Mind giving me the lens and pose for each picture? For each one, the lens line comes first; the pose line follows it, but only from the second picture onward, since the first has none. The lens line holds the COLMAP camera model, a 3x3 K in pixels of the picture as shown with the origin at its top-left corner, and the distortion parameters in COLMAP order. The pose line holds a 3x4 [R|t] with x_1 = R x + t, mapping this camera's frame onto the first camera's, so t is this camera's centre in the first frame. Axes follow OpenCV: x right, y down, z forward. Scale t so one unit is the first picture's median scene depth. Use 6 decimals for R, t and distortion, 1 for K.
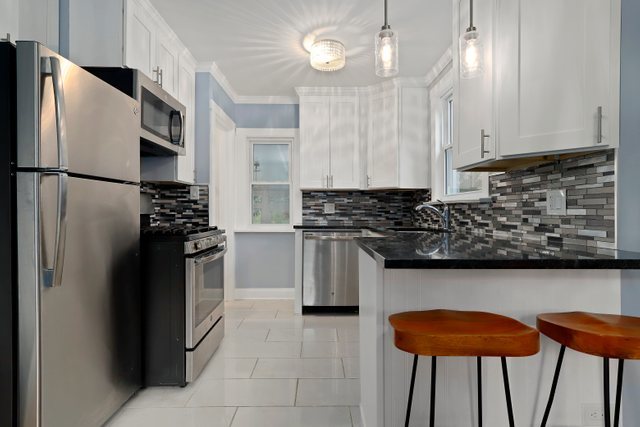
lens RADIAL K [[334.3, 0, 321.1], [0, 334.3, 210.4], [0, 0, 1]] dist [0.004619, 0.002380]
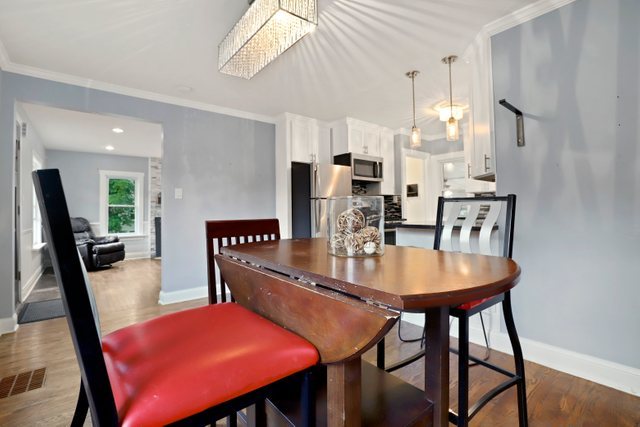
lens RADIAL K [[296.7, 0, 315.8], [0, 296.7, 207.7], [0, 0, 1]] dist [-0.029020, 0.000281]
pose [[0.611067, -0.018308, -0.791367, 0.859562], [0.016872, 0.999807, -0.010101, 0.004290], [0.791399, -0.007179, 0.611257, -0.468029]]
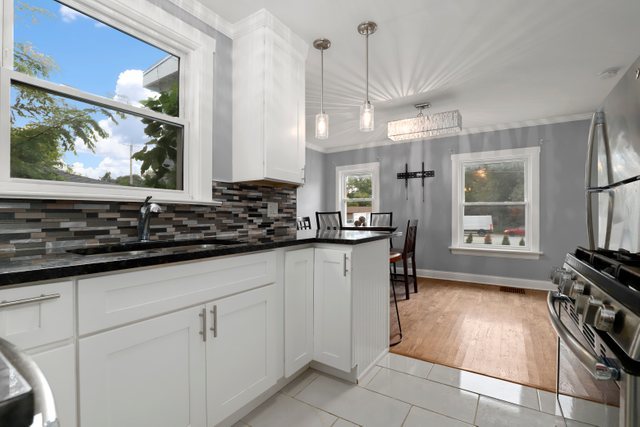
lens RADIAL K [[296.7, 0, 320.1], [0, 296.7, 213.9], [0, 0, 1]] dist [-0.029020, 0.000281]
pose [[-0.829978, 0.002974, 0.557789, -0.268626], [-0.002204, 0.999961, -0.008610, 0.007160], [-0.557792, -0.008376, -0.829938, 1.478849]]
